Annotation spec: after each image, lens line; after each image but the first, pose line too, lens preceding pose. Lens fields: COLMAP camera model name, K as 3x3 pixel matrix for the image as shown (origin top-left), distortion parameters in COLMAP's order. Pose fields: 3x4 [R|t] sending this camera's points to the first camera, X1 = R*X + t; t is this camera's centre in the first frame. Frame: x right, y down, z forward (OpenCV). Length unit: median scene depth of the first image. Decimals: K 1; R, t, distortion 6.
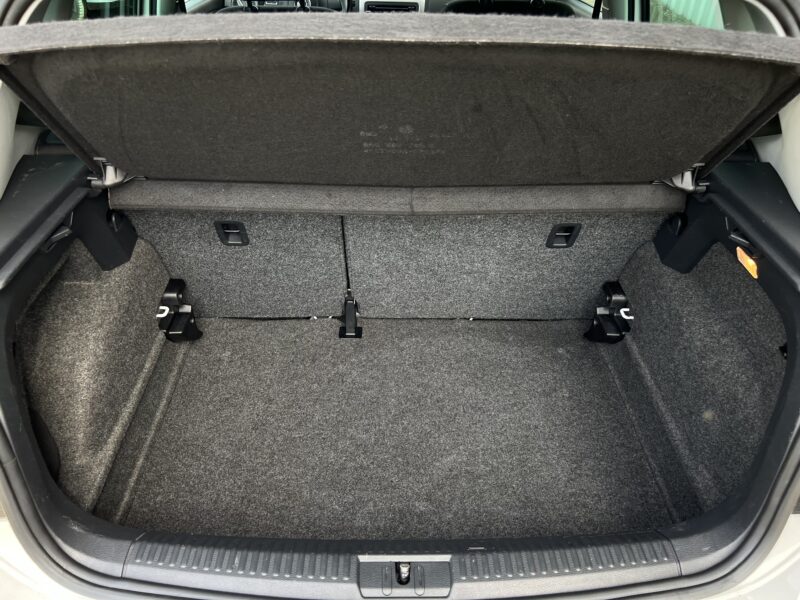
lens RADIAL K [[610.9, 0, 410.0], [0, 610.9, 252.0], [0, 0, 1]] dist [0.056795, -0.050696]
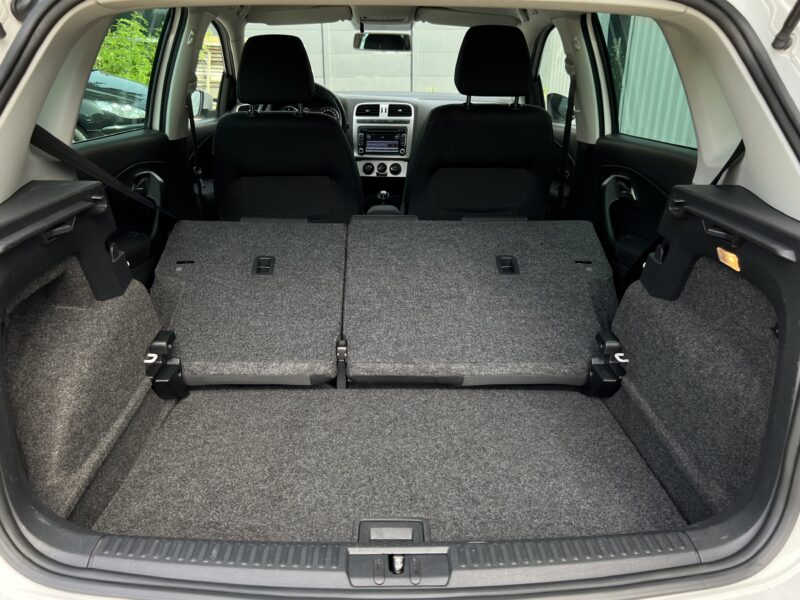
lens RADIAL K [[610.9, 0, 407.2], [0, 610.9, 262.8], [0, 0, 1]] dist [0.056795, -0.050696]
pose [[0.999855, -0.014700, 0.008542, 0.002450], [0.016321, 0.970631, -0.240019, 0.254606], [-0.004763, 0.240123, 0.970731, 0.007059]]
